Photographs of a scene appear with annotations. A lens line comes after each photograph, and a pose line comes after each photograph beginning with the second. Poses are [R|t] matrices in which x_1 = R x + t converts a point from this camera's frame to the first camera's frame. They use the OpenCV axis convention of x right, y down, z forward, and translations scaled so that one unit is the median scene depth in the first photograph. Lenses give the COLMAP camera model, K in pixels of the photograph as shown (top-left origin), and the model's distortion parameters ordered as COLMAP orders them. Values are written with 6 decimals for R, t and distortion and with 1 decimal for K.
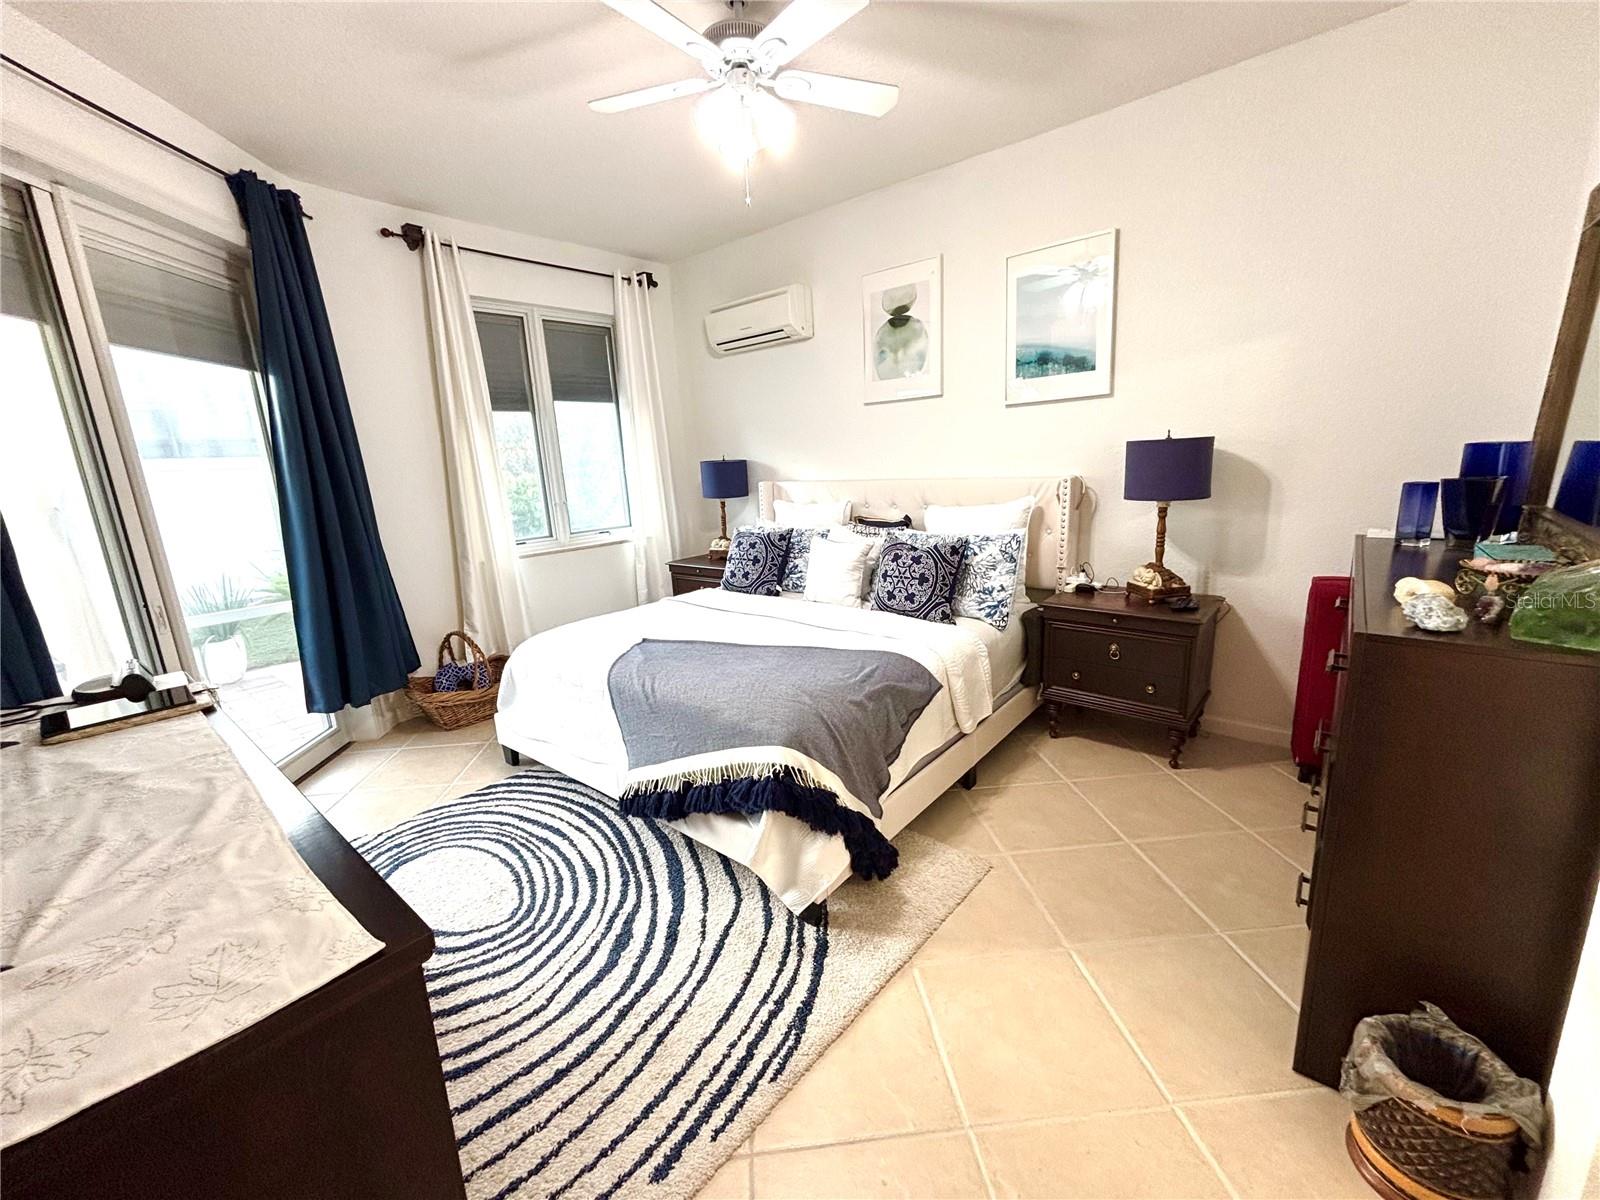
lens RADIAL K [[646.9, 0, 793.9], [0, 646.9, 597.3], [0, 0, 1]] dist [-0.003296, -0.000391]
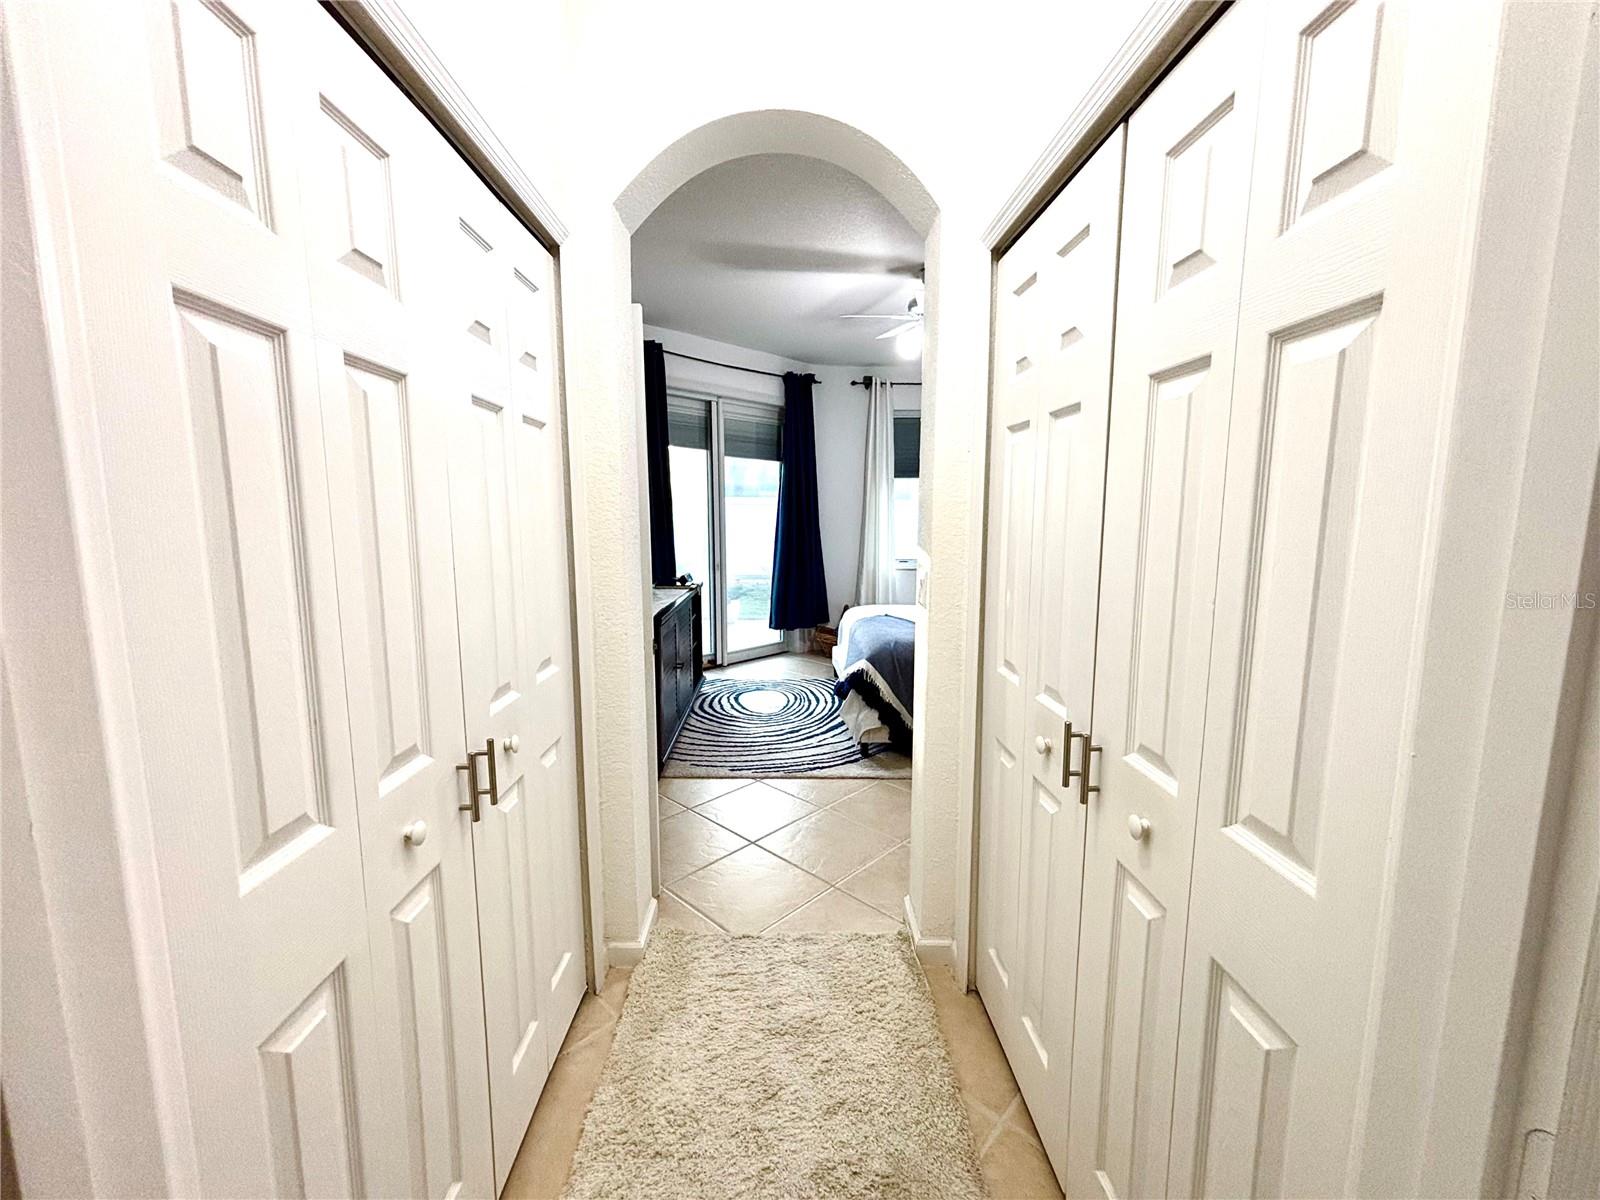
lens RADIAL K [[646.9, 0, 809.4], [0, 646.9, 599.2], [0, 0, 1]] dist [-0.003296, -0.000391]
pose [[0.670471, 0.144047, -0.727818, 1.272994], [-0.186074, 0.982267, 0.022994, 0.034841], [0.718223, 0.120011, 0.685385, -0.494373]]
